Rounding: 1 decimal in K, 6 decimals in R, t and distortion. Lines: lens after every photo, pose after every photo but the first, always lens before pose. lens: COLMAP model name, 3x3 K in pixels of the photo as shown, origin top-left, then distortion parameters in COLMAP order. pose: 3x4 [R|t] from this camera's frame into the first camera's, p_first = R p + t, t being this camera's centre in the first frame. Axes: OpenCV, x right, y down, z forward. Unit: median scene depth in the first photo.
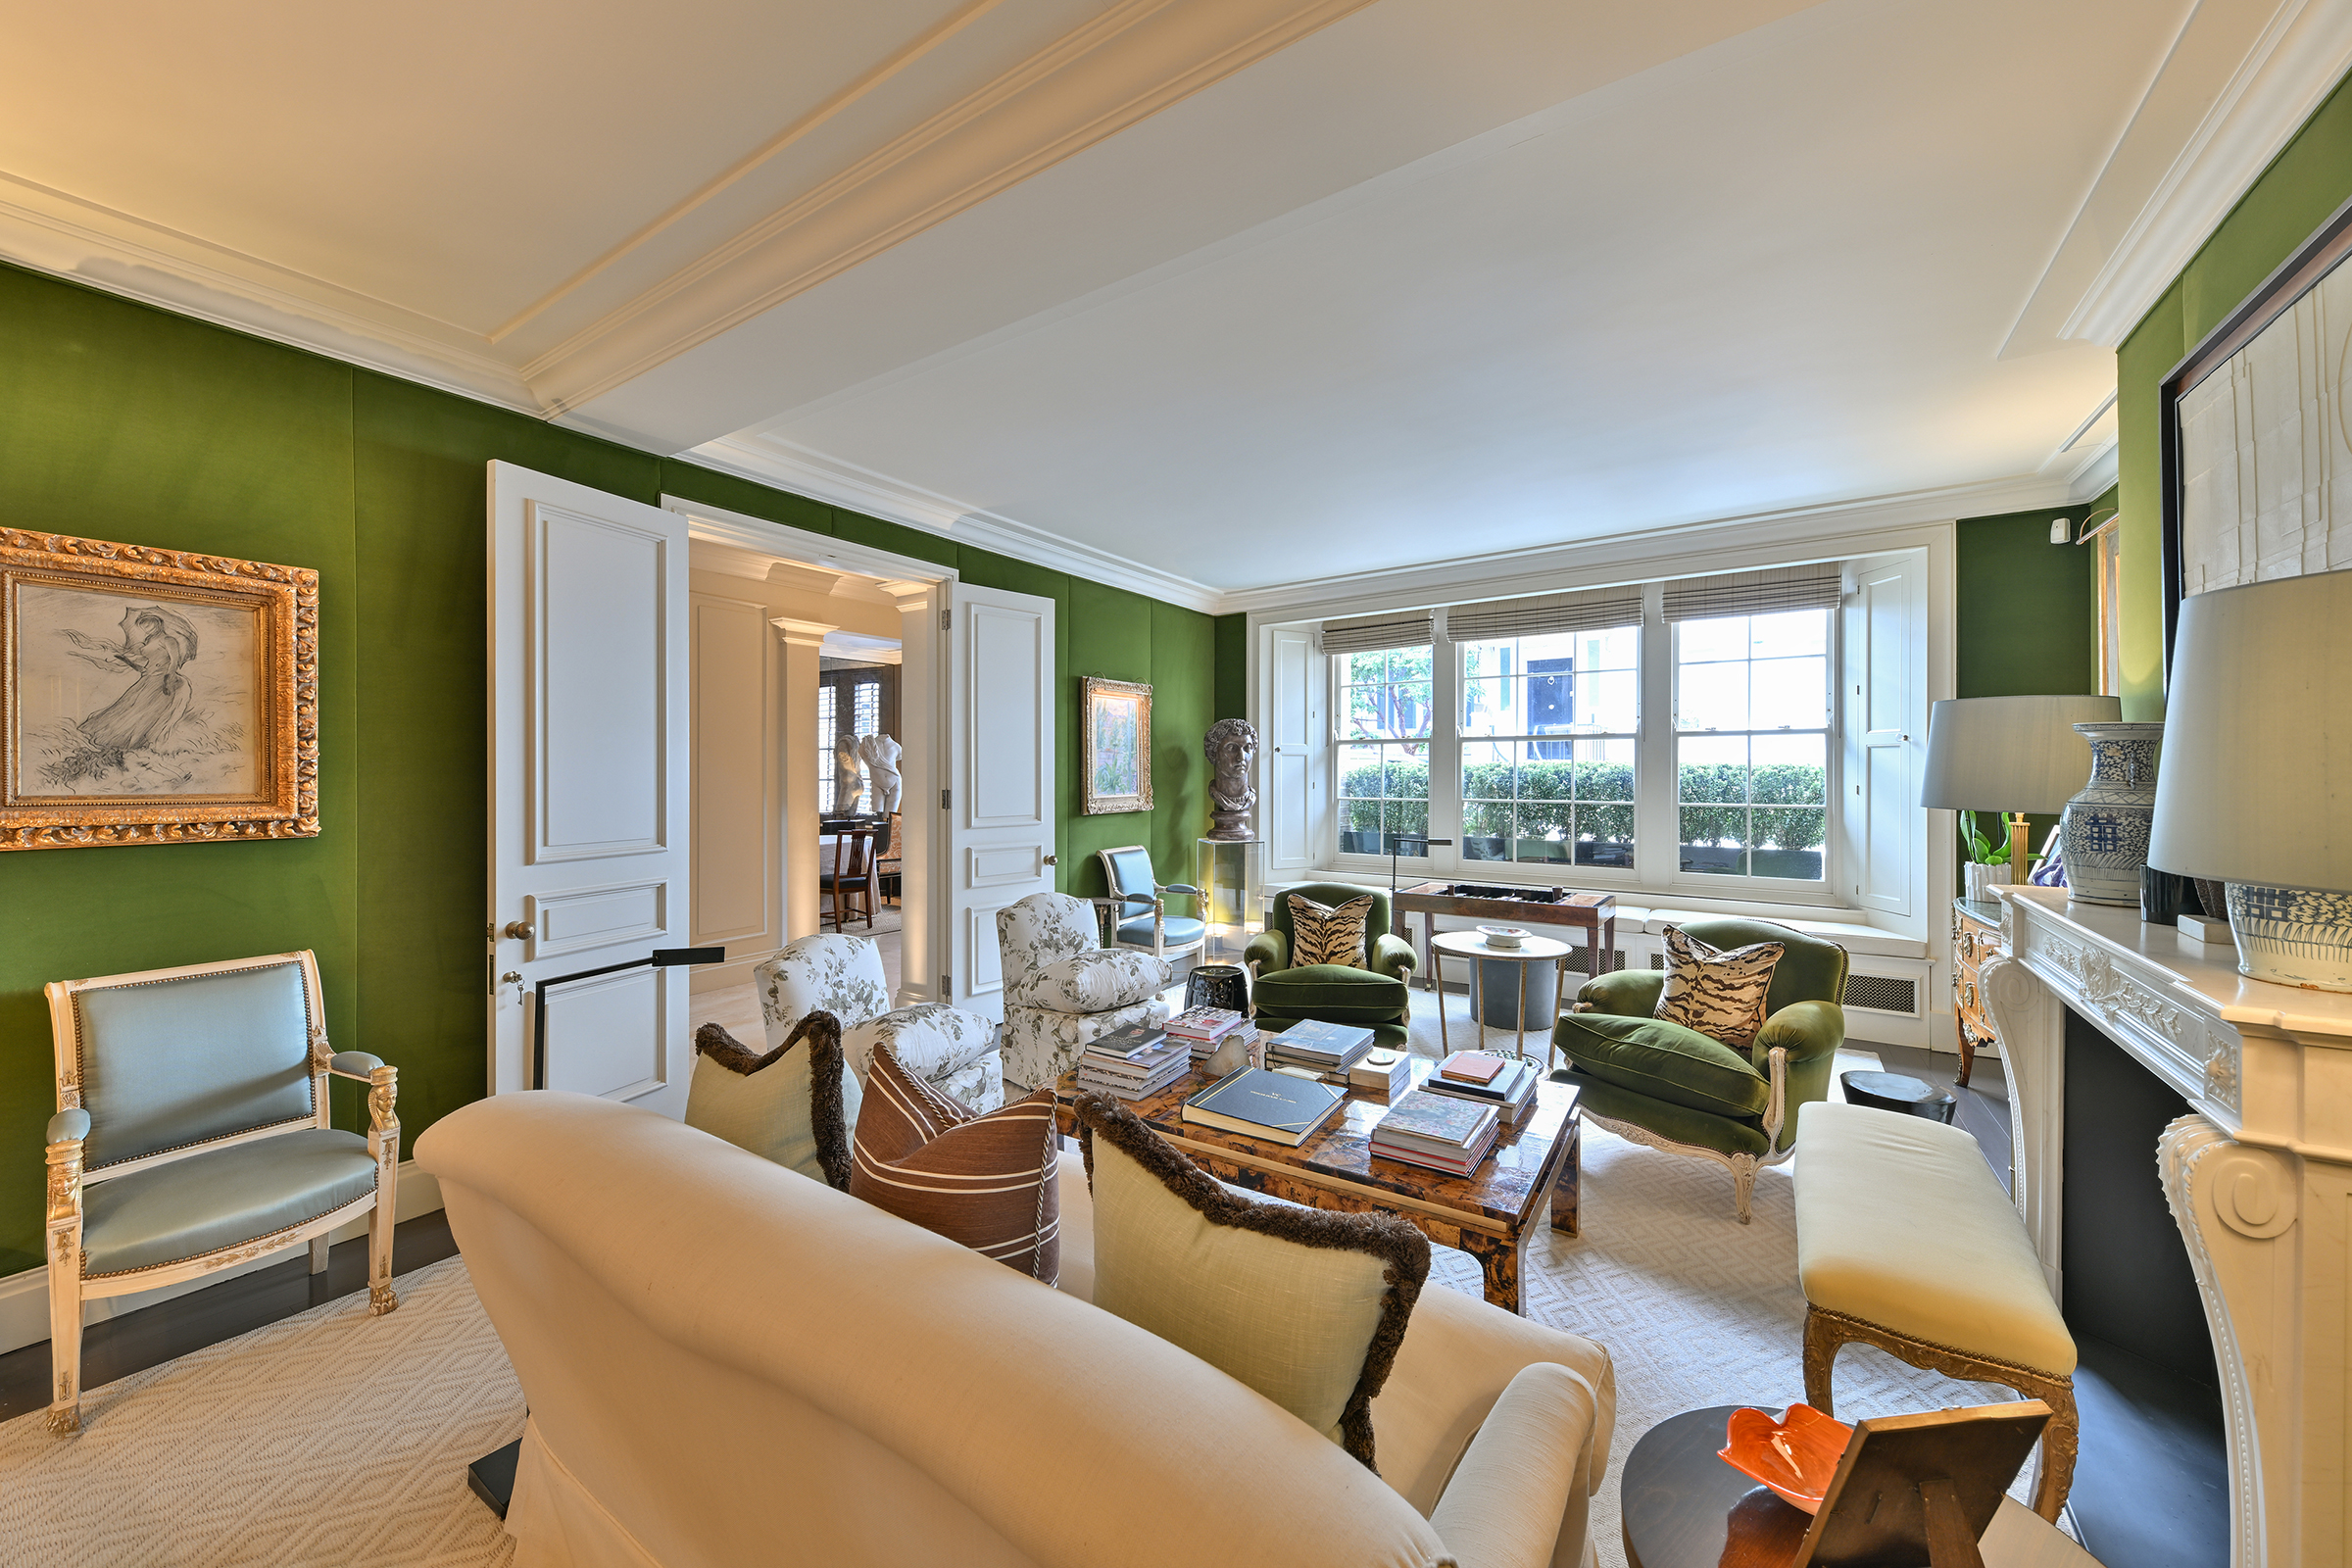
lens RADIAL K [[872.9, 0, 1175.2], [0, 872.9, 766.5], [0, 0, 1]] dist [0.013889, -0.000014]
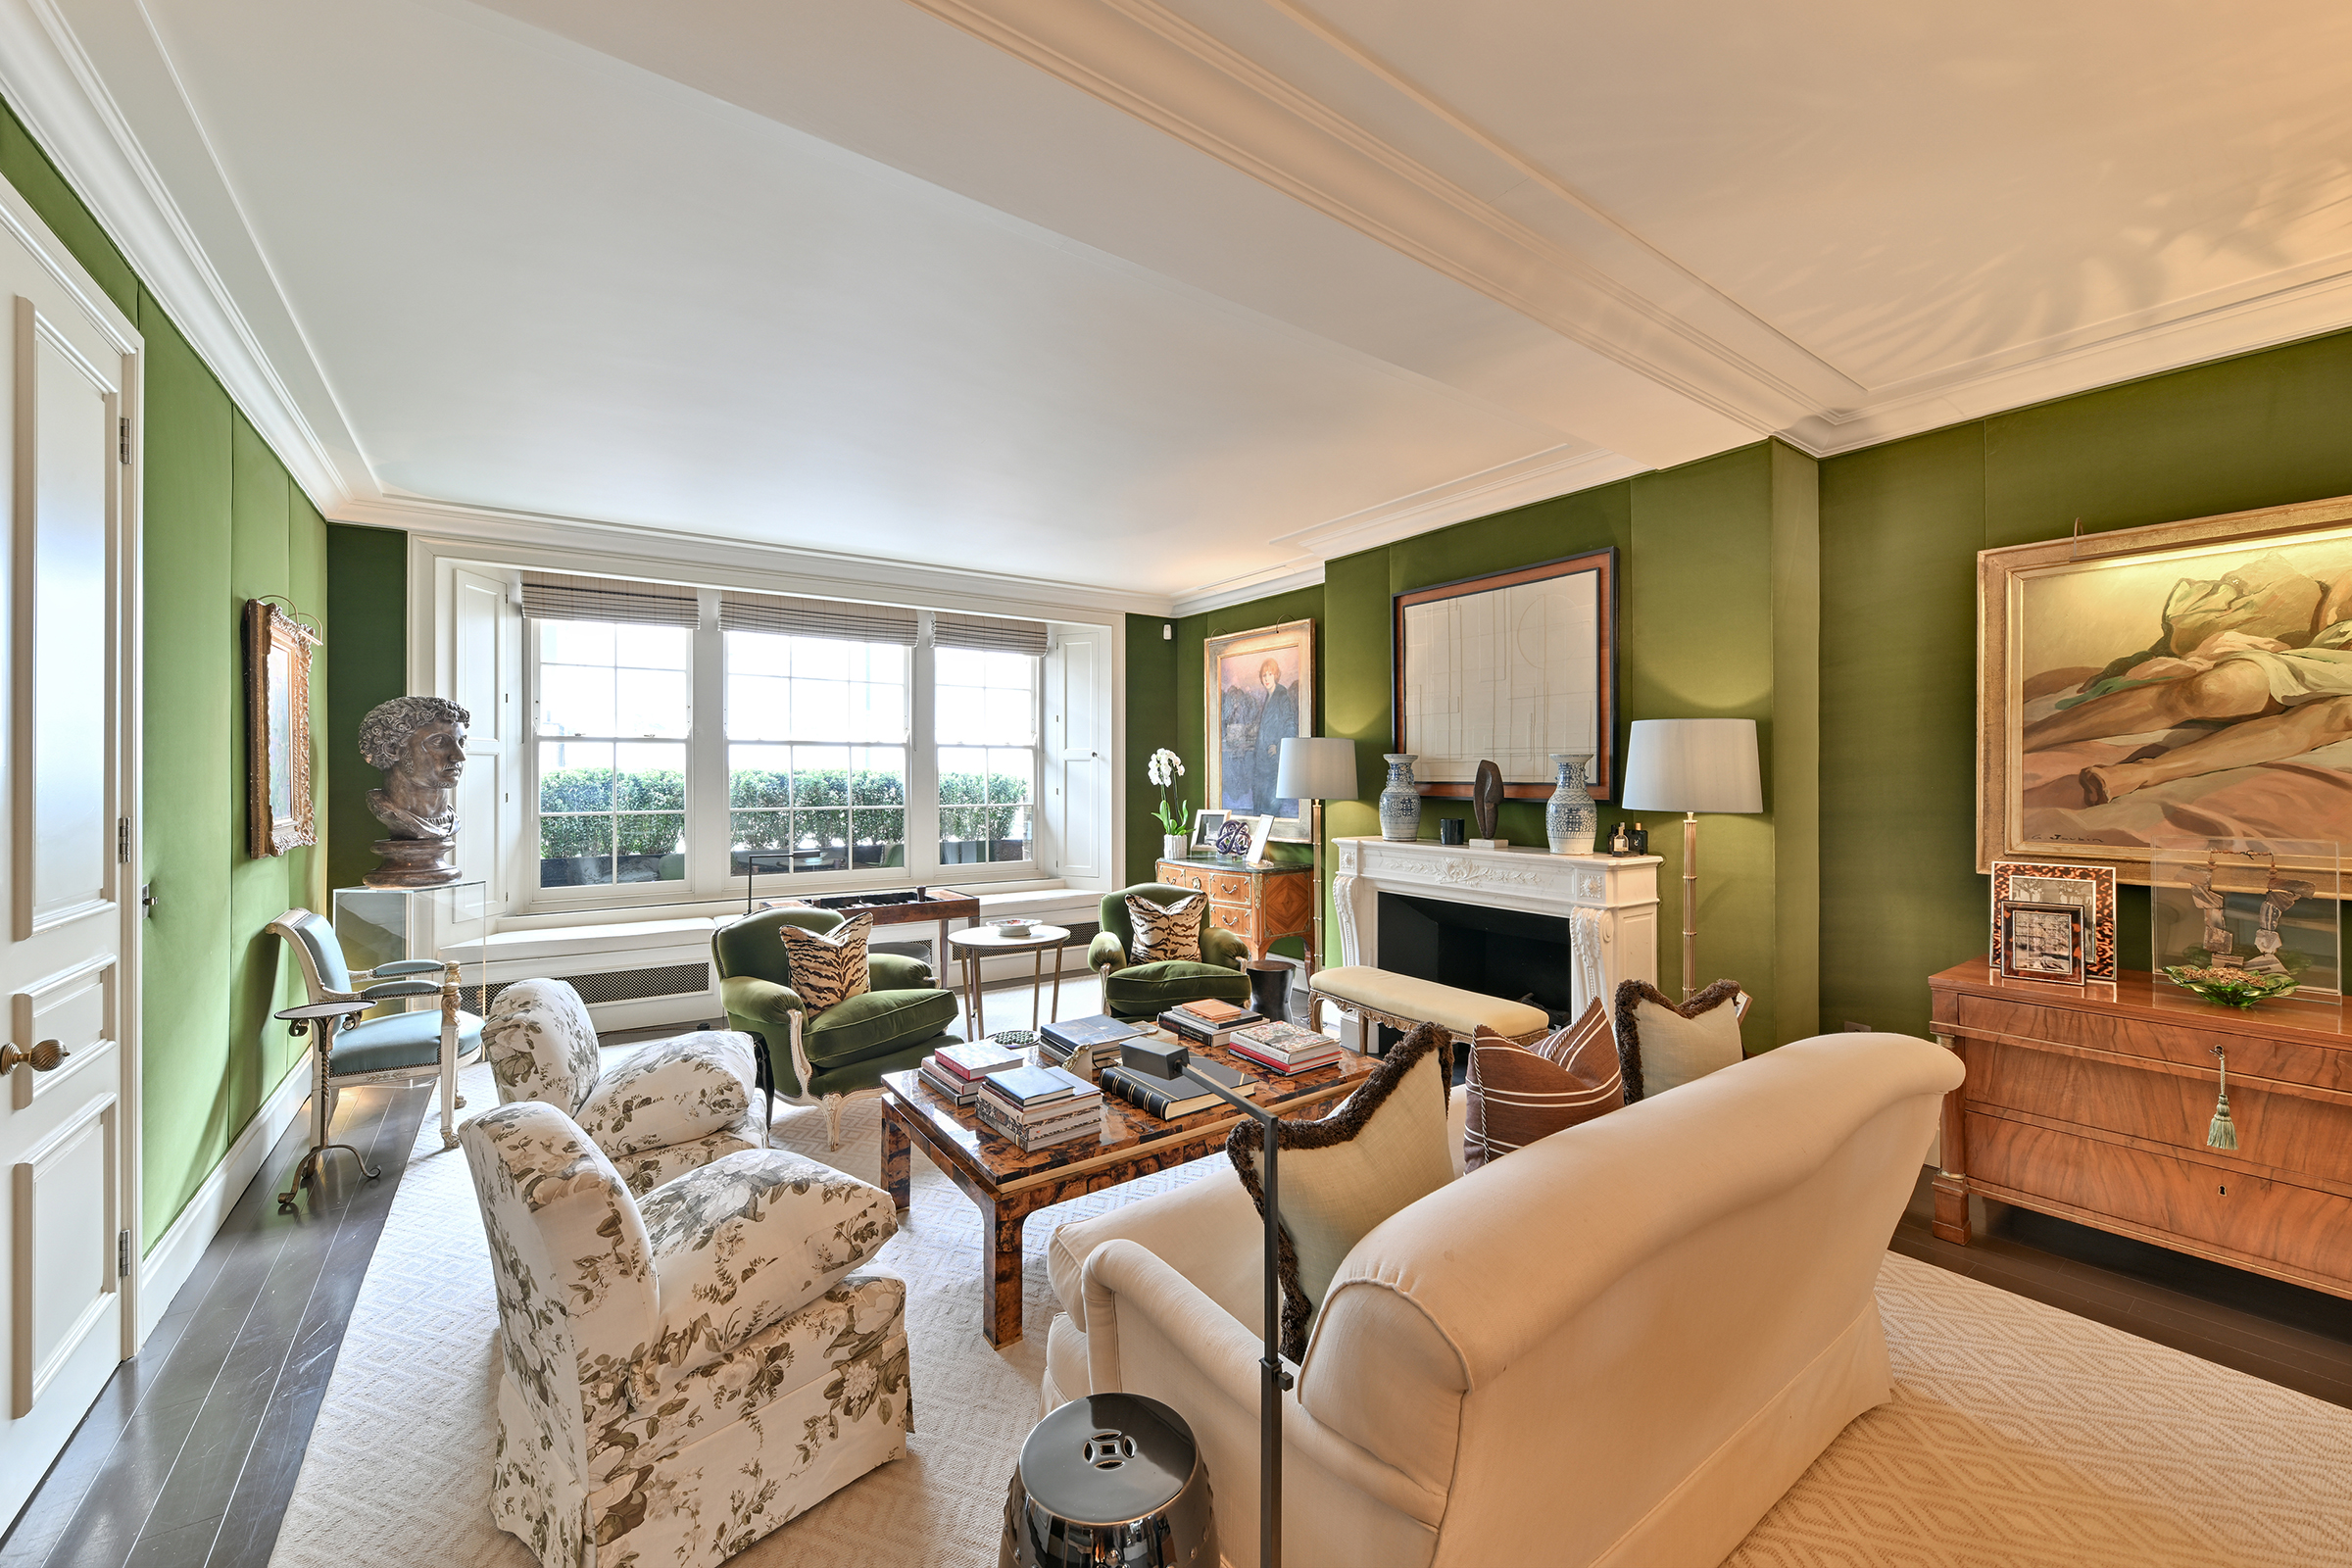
lens RADIAL K [[915.5, 0, 1176.9], [0, 915.5, 783.4], [0, 0, 1]] dist [-0.002454, -0.000014]
pose [[0.346765, -0.004378, 0.937942, -0.442185], [-0.004304, 0.999971, 0.006259, 0.003828], [-0.937942, -0.006208, 0.346736, 0.286035]]
